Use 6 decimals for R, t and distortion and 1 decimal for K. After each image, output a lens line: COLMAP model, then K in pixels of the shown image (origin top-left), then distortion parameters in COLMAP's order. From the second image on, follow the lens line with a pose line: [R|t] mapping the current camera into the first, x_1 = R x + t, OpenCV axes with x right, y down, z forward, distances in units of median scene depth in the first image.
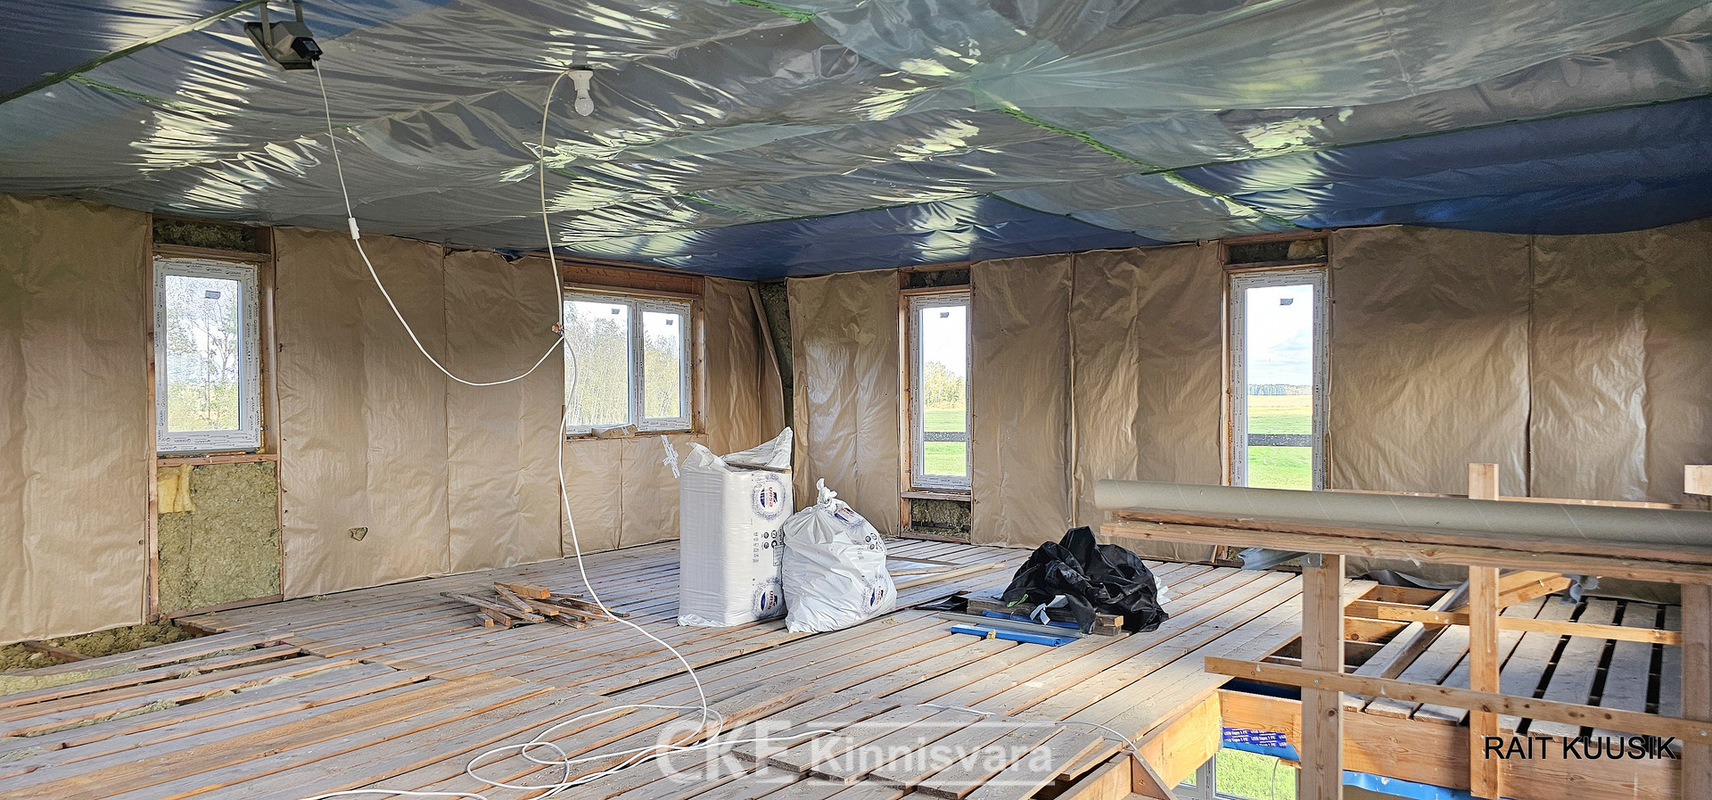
lens RADIAL K [[1122.1, 0, 856.0], [0, 1122.1, 400.0], [0, 0, 1]] dist [0.006069, 0.002122]
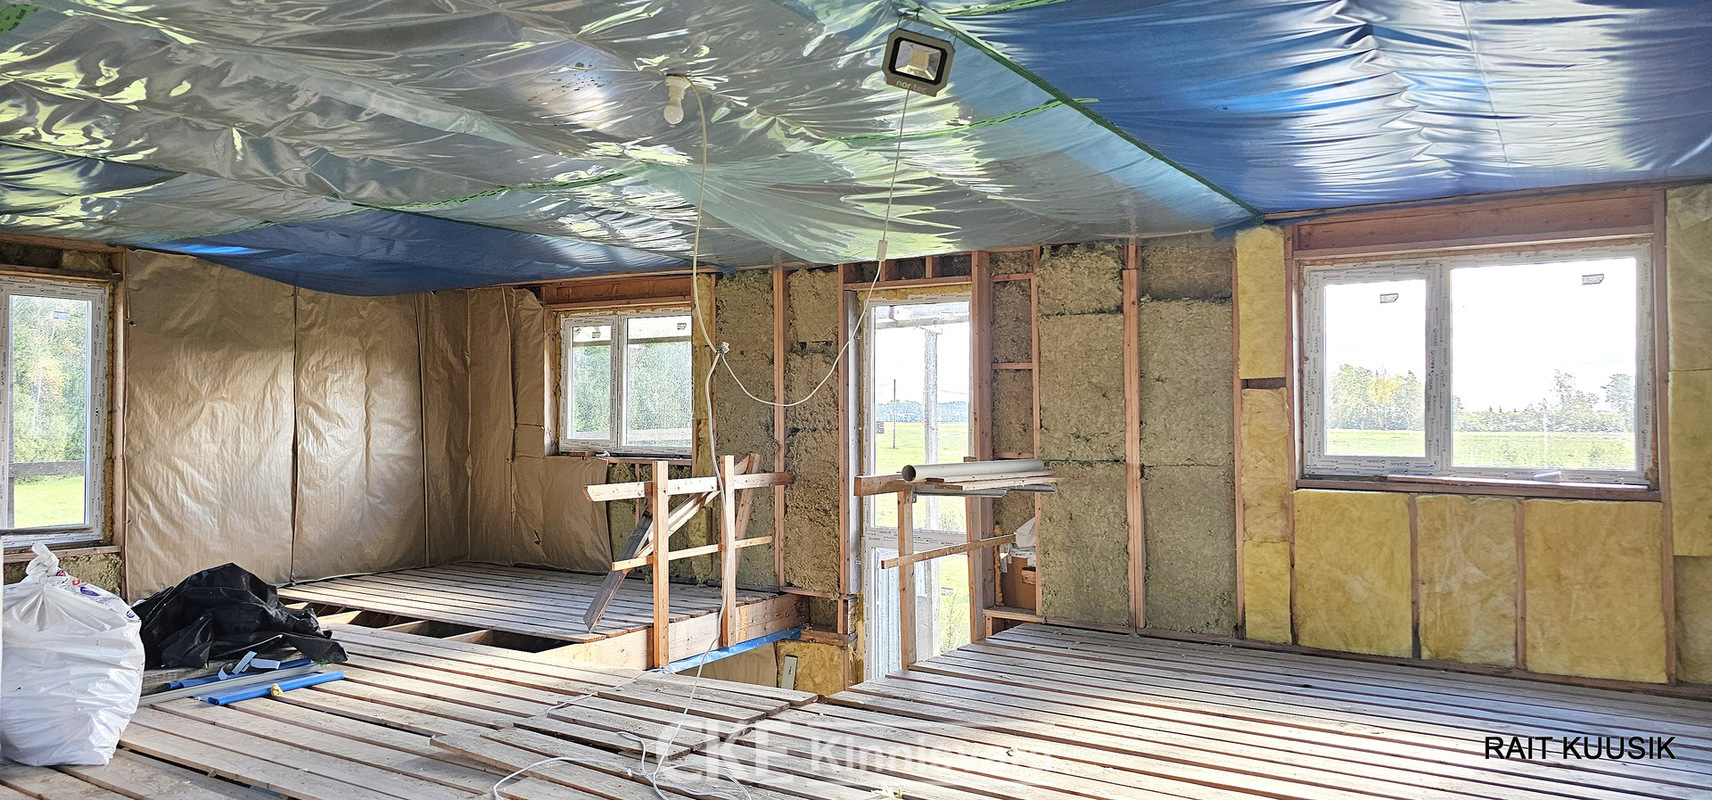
lens RADIAL K [[1122.1, 0, 856.0], [0, 1122.1, 400.0], [0, 0, 1]] dist [0.006069, 0.002122]
pose [[-0.074709, 0.020614, 0.996992, -0.630029], [0.003753, 0.999785, -0.020391, 0.001557], [-0.997198, 0.002219, -0.074770, 0.480061]]
